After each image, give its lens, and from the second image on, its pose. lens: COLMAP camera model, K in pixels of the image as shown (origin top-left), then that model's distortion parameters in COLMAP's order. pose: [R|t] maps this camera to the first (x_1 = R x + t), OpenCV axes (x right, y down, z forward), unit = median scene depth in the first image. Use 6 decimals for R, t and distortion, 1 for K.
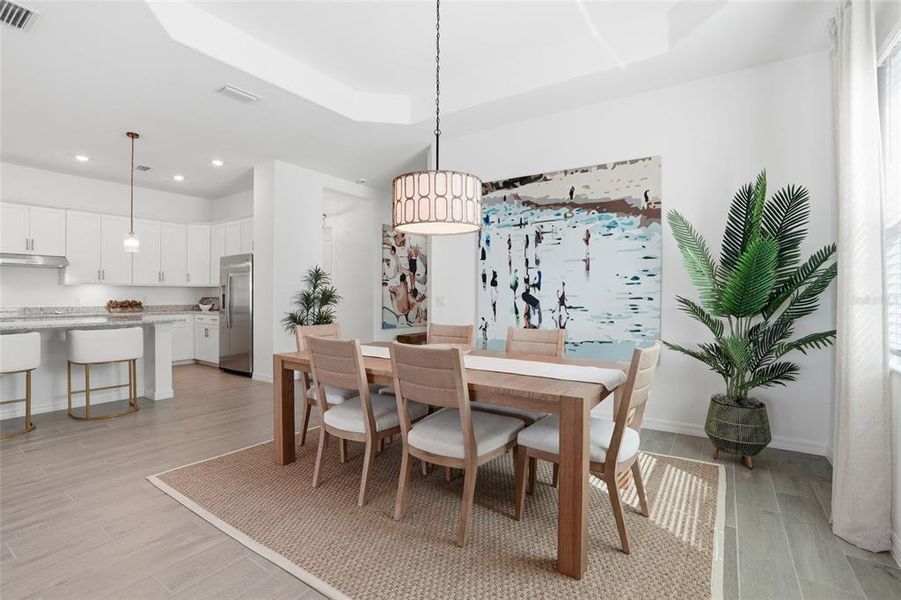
lens RADIAL K [[417.4, 0, 442.2], [0, 417.4, 295.7], [0, 0, 1]] dist [-0.056112, 0.018799]
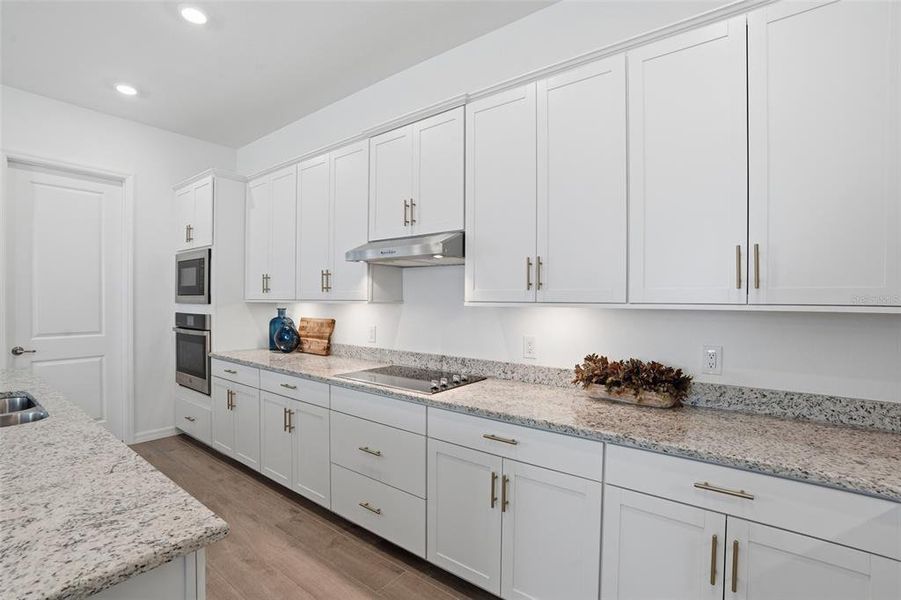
lens RADIAL K [[382.6, 0, 467.1], [0, 382.6, 314.0], [0, 0, 1]] dist [-0.050168, 0.000540]
pose [[0.004411, 0.030273, -0.999532, -0.781741], [-0.012320, 0.999467, 0.030217, -0.042229], [0.999914, 0.012181, 0.004782, 1.348247]]
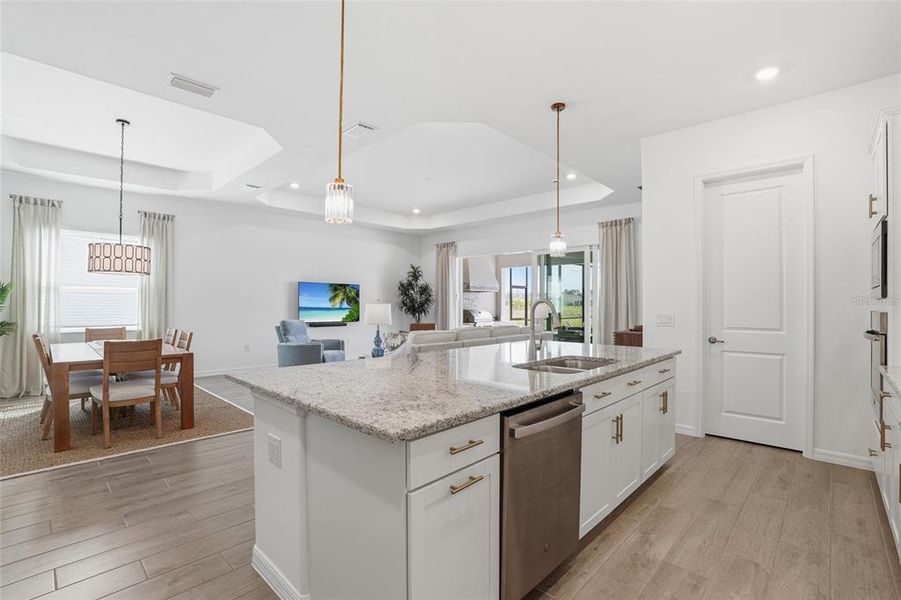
lens RADIAL K [[417.4, 0, 459.1], [0, 417.4, 304.1], [0, 0, 1]] dist [-0.056112, 0.018799]
pose [[-0.992053, 0.000493, 0.125816, -0.999310], [0.000821, 0.999996, 0.002560, -0.025914], [-0.125815, 0.002643, -0.992050, 1.484793]]
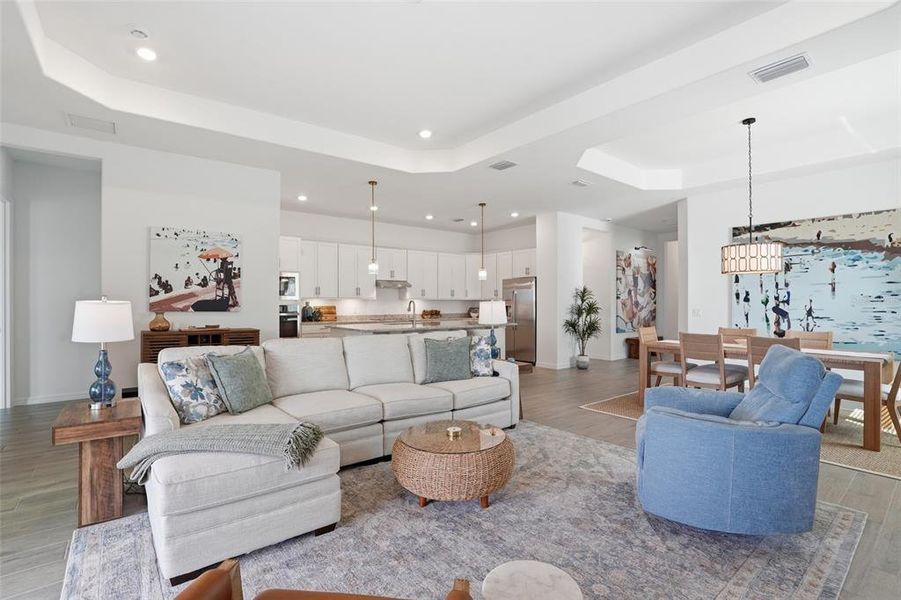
lens RADIAL K [[417.4, 0, 443.0], [0, 417.4, 302.9], [0, 0, 1]] dist [-0.056112, 0.018799]
pose [[0.953066, -0.000589, -0.302763, -0.443664], [0.000495, 1.000000, -0.000387, -0.019722], [0.302763, 0.000219, 0.953066, -0.618295]]
